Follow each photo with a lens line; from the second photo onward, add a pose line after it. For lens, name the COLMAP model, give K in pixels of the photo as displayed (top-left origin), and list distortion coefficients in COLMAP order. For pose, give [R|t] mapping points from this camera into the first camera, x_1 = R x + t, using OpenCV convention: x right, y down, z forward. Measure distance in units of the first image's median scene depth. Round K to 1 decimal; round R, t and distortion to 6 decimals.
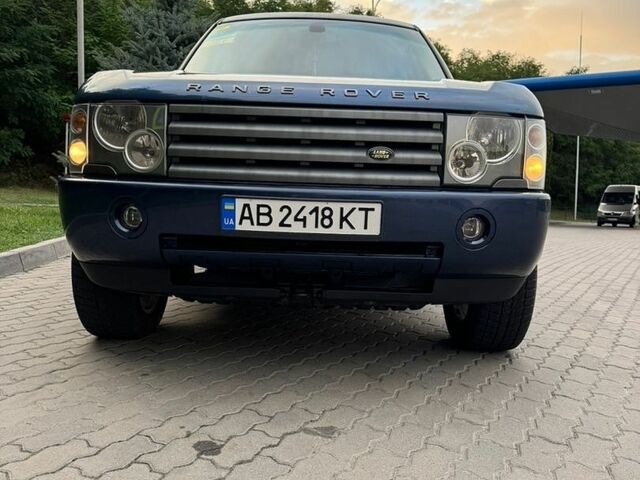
lens RADIAL K [[621.4, 0, 316.7], [0, 621.4, 239.4], [0, 0, 1]] dist [0.045896, 0.000000]
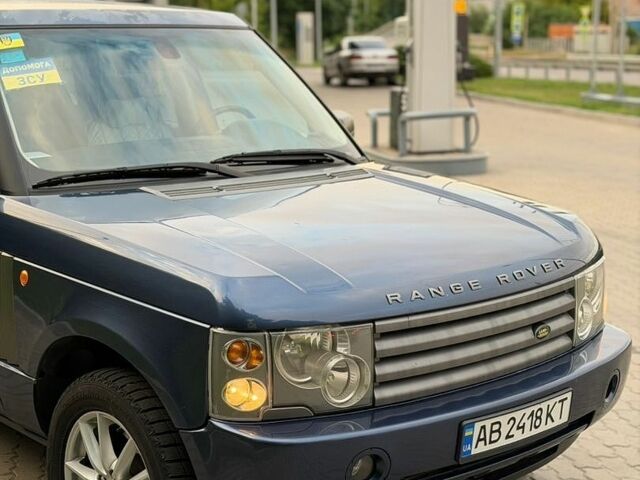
lens RADIAL K [[1210.8, 0, 319.1], [0, 1210.8, 237.9], [0, 0, 1]] dist [0.128376, 0.000000]
pose [[0.740796, -0.154735, 0.653666, -1.354372], [0.067614, 0.985342, 0.156622, -0.597260], [-0.668319, -0.071828, 0.740399, -0.148564]]
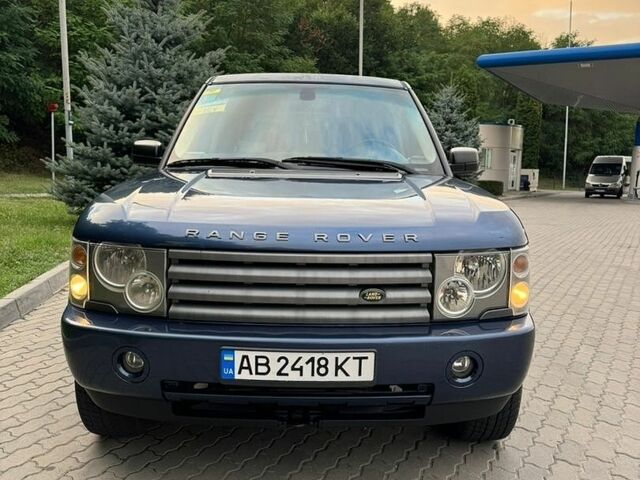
lens RADIAL K [[621.4, 0, 321.3], [0, 621.4, 238.8], [0, 0, 1]] dist [0.045896, 0.000000]
pose [[0.999643, -0.015967, 0.021402, -0.004385], [0.014750, 0.998328, 0.055887, -0.291626], [-0.022259, -0.055551, 0.998208, -0.032905]]
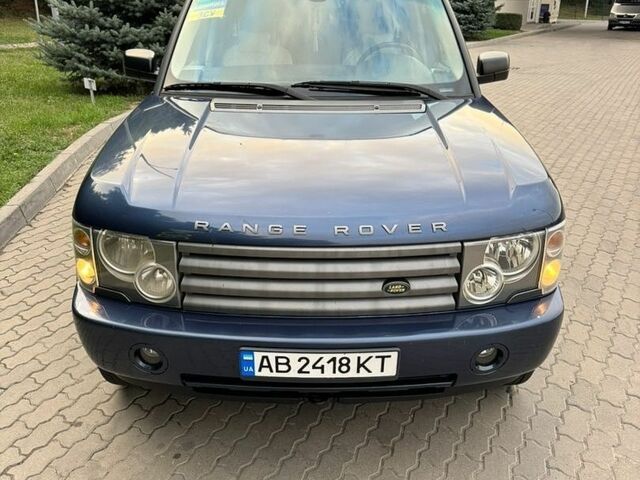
lens RADIAL K [[621.4, 0, 321.3], [0, 621.4, 239.9], [0, 0, 1]] dist [0.045896, 0.000000]
pose [[0.999516, -0.029931, 0.008429, -0.022490], [0.025658, 0.946989, 0.320239, -0.528266], [-0.017567, -0.319868, 0.947299, 0.091004]]
